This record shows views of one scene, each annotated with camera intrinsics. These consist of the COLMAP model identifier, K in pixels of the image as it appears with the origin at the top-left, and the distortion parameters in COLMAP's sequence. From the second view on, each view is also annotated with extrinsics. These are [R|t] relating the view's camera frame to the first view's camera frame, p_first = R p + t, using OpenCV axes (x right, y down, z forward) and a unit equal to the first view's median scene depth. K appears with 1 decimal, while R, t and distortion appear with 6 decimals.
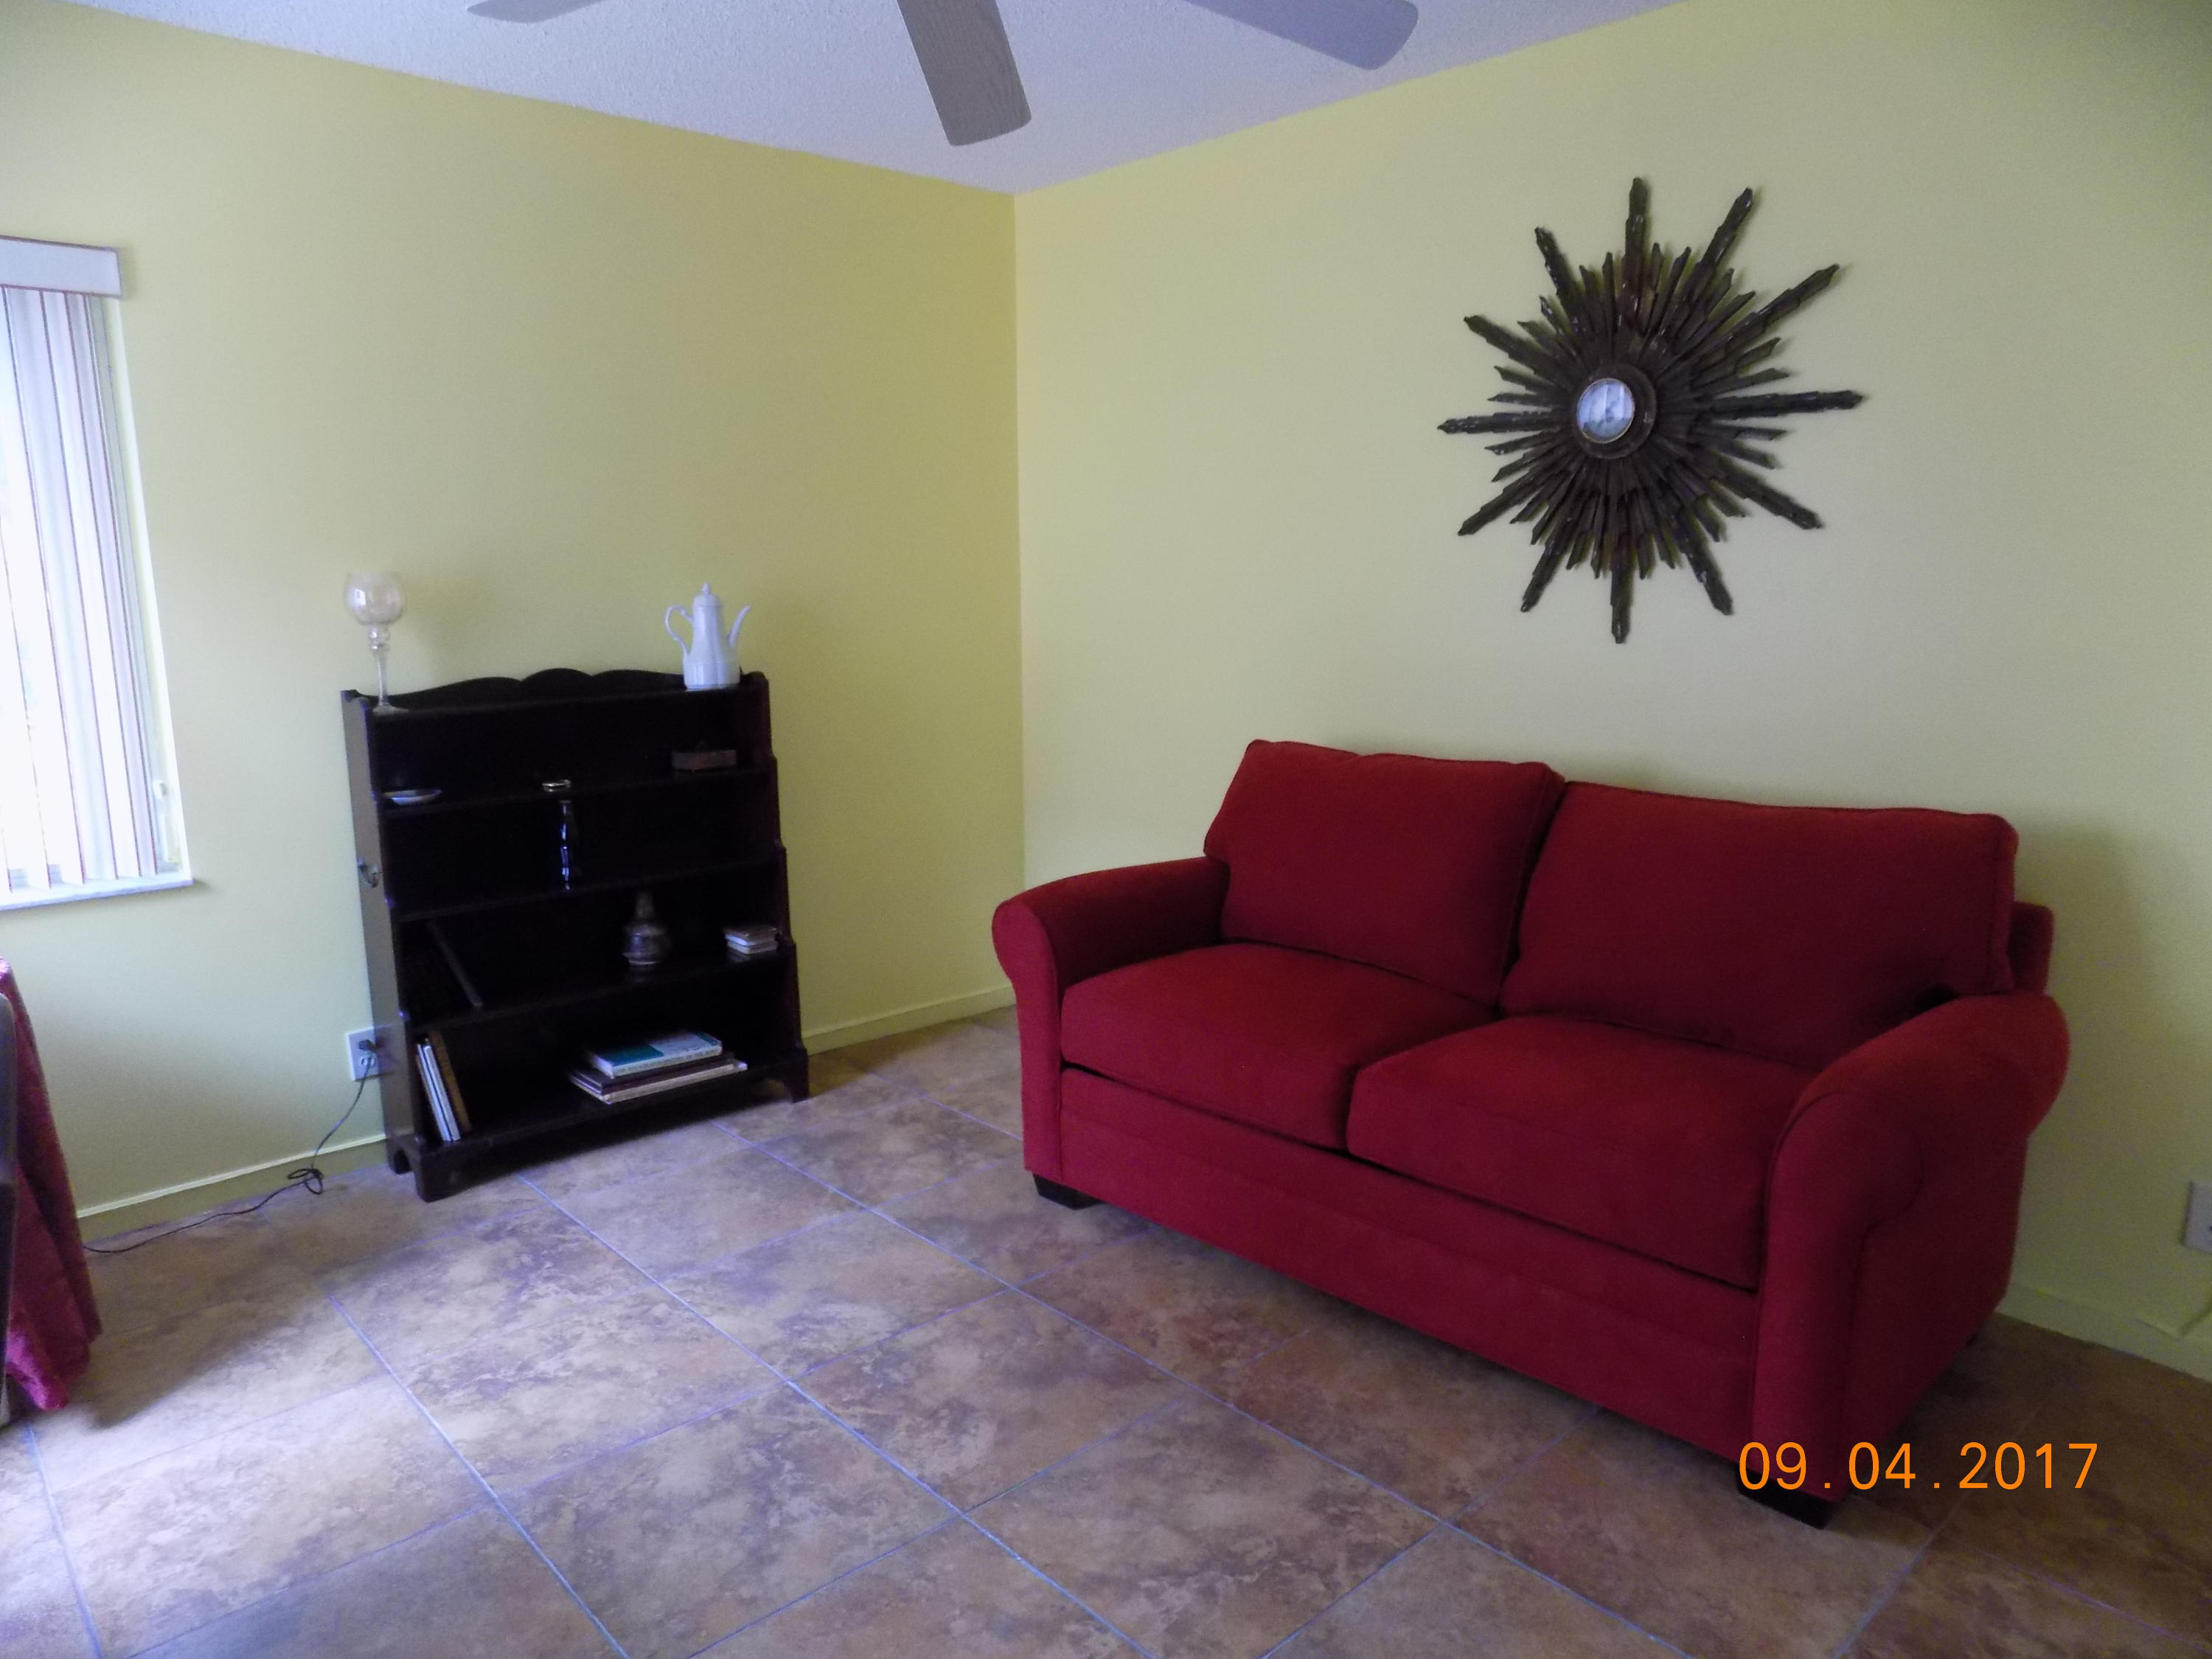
lens RADIAL K [[1494.8, 0, 1098.6], [0, 1494.8, 820.3], [0, 0, 1]] dist [-0.064528, 0.059232]
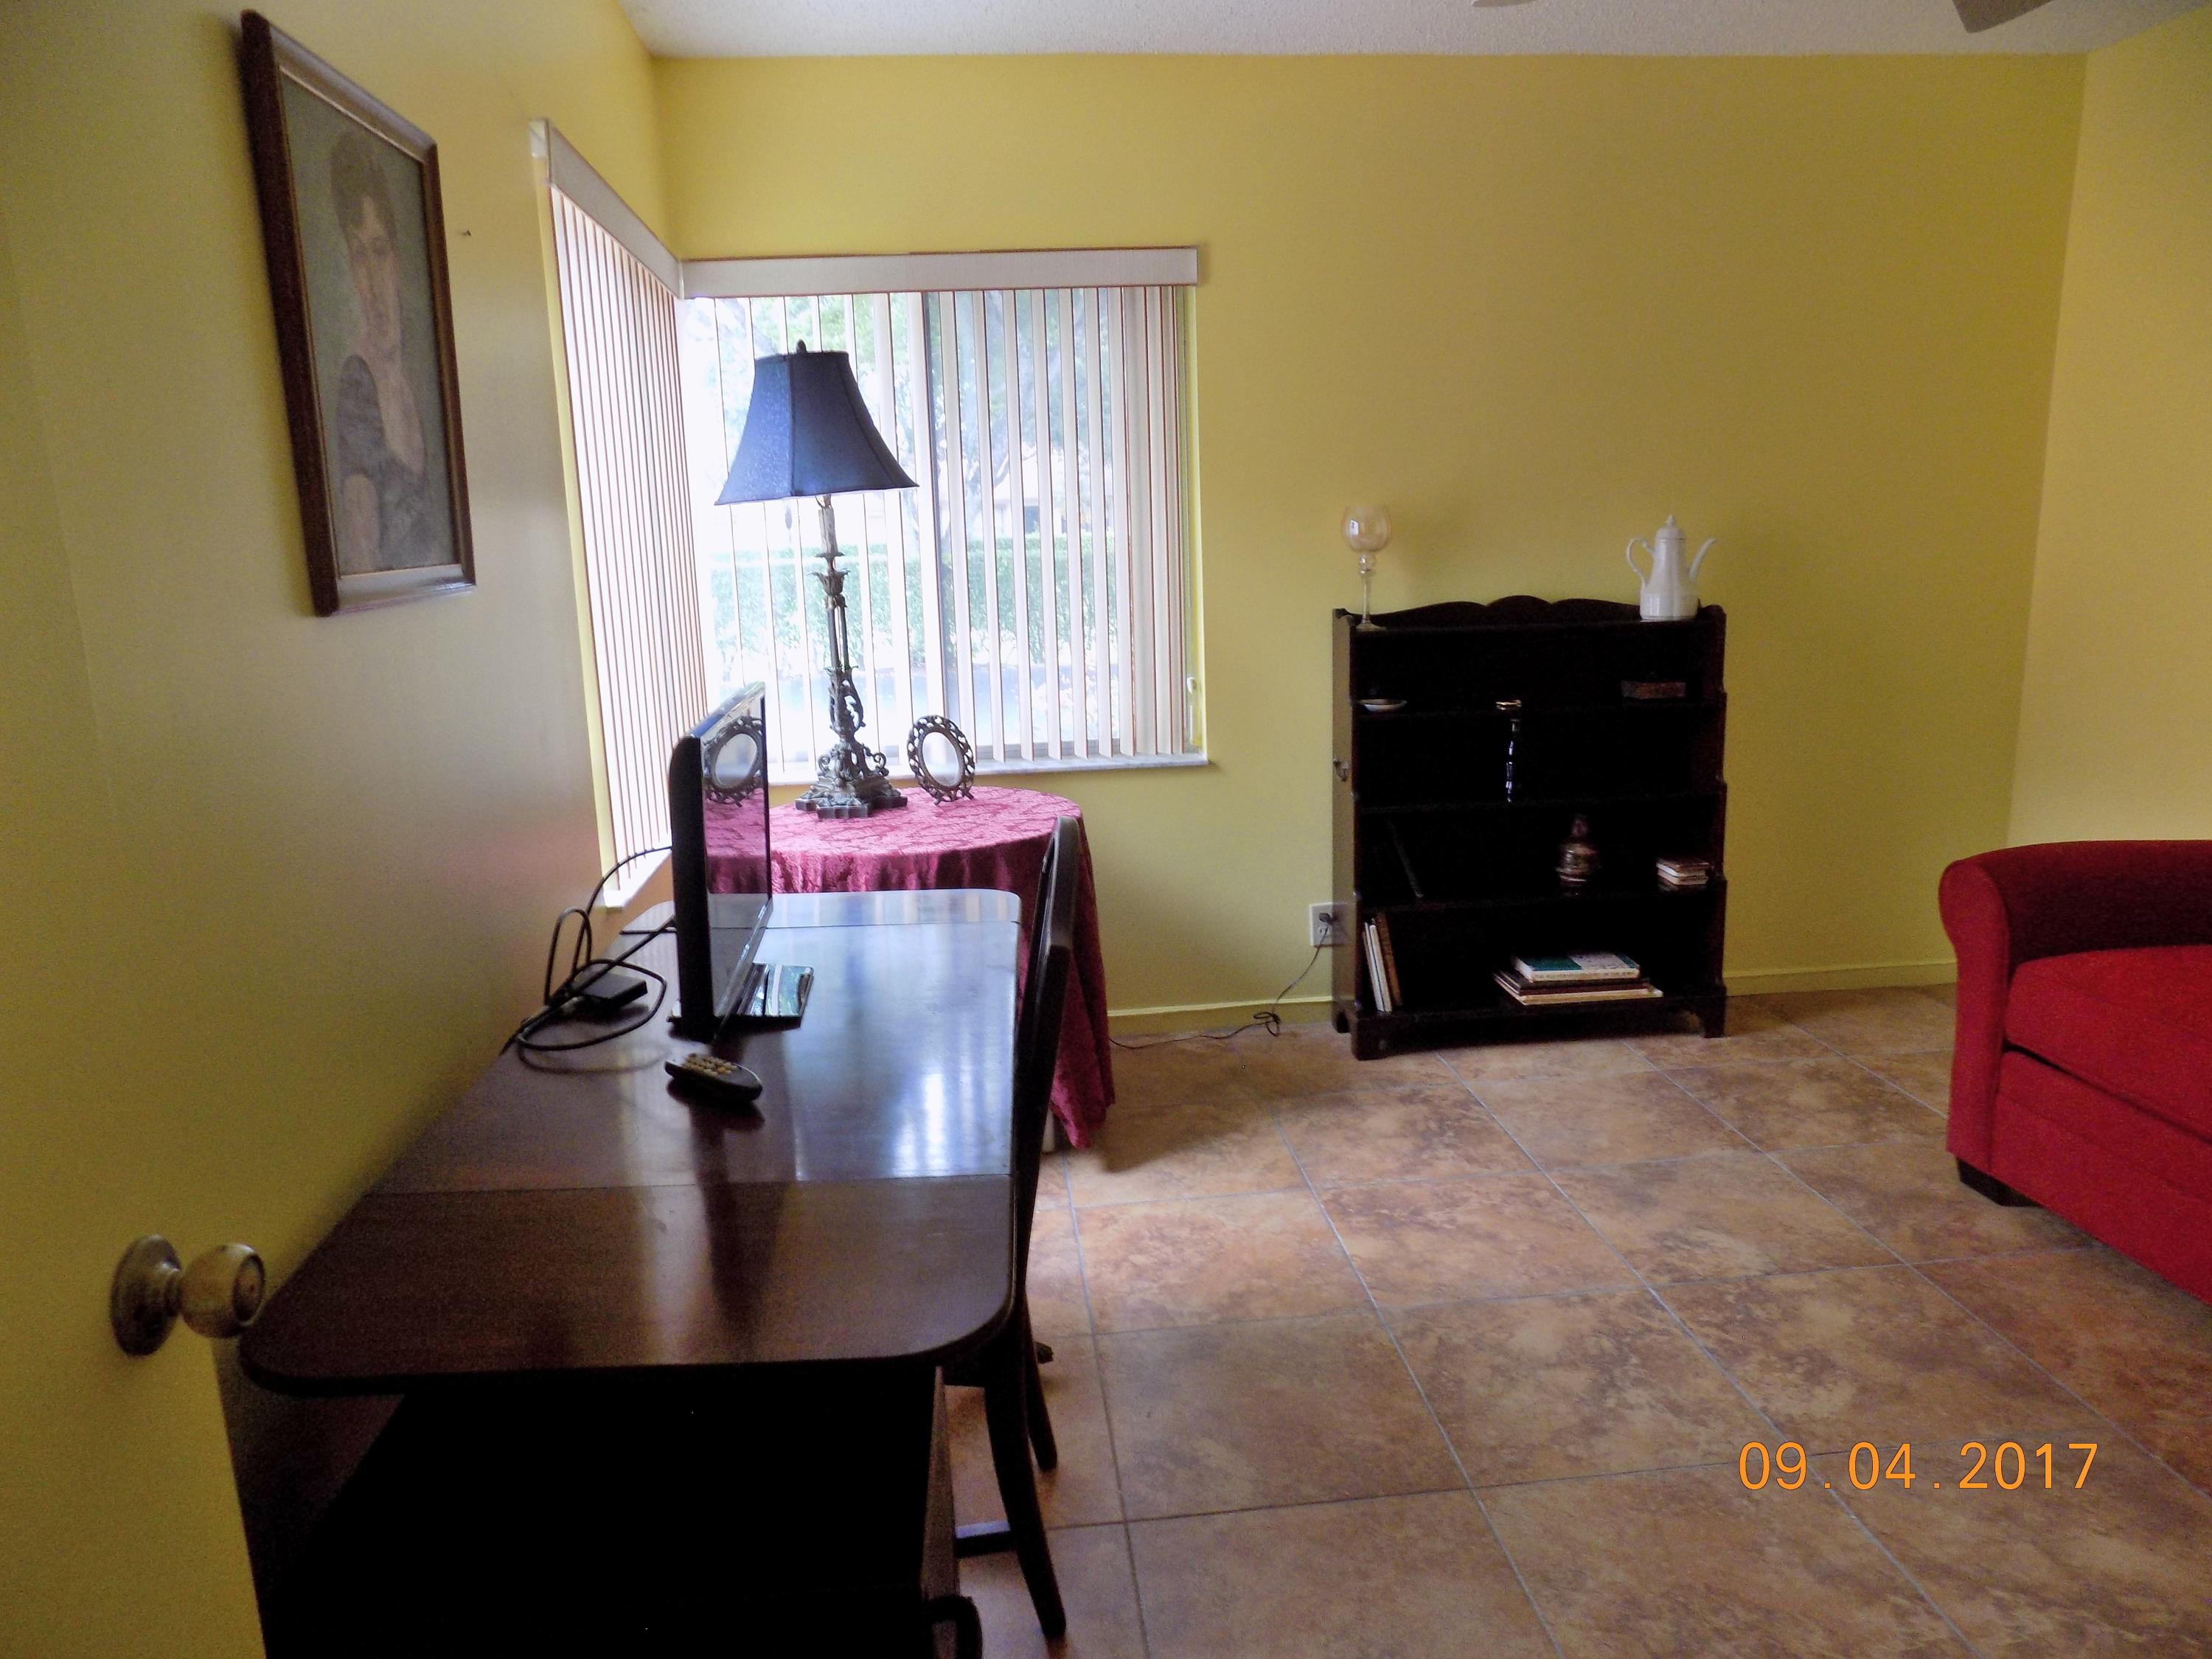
lens RADIAL K [[1494.8, 0, 1098.6], [0, 1494.8, 820.3], [0, 0, 1]] dist [-0.064528, 0.059232]
pose [[0.802088, 0.109962, -0.586995, 0.047109], [-0.082757, 0.993885, 0.073103, 0.007008], [0.591444, -0.010057, 0.806283, -0.057109]]
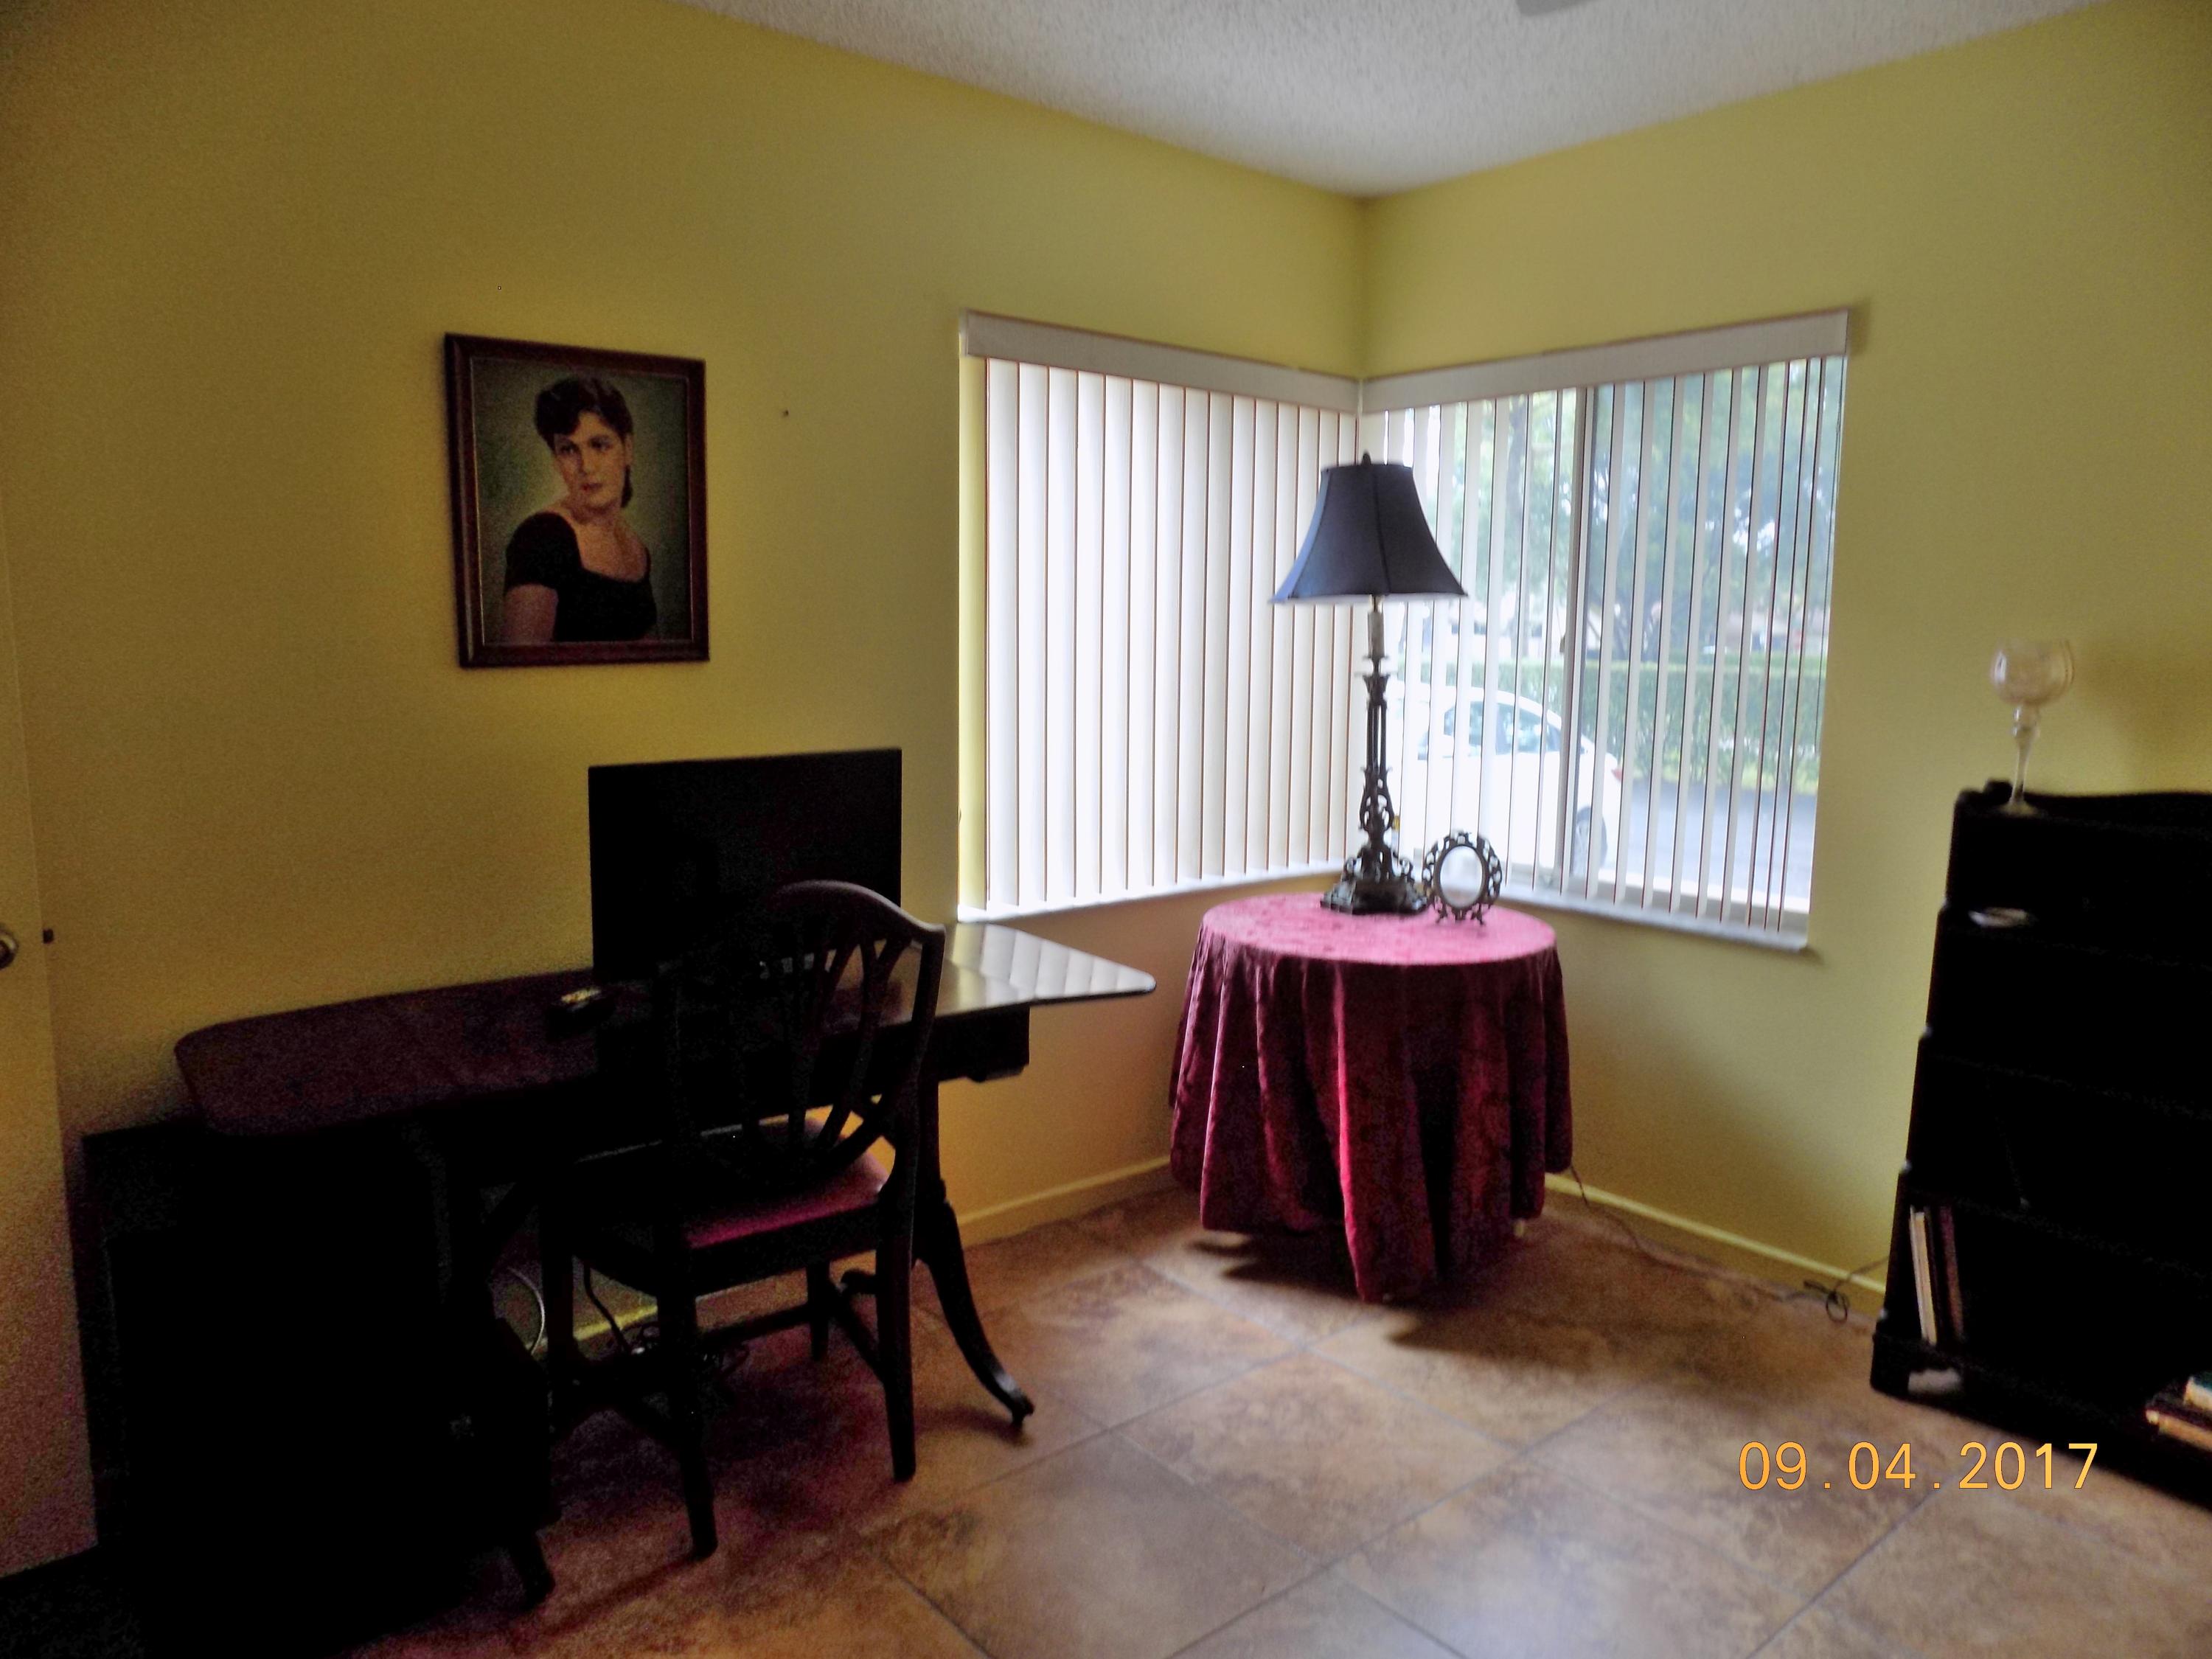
lens RADIAL K [[1494.8, 0, 1098.6], [0, 1494.8, 820.3], [0, 0, 1]] dist [-0.064528, 0.059232]
pose [[-0.043349, 0.151009, -0.987581, 0.387595], [-0.181139, 0.970939, 0.156415, -0.119371], [0.982502, 0.185670, -0.014736, 0.598246]]
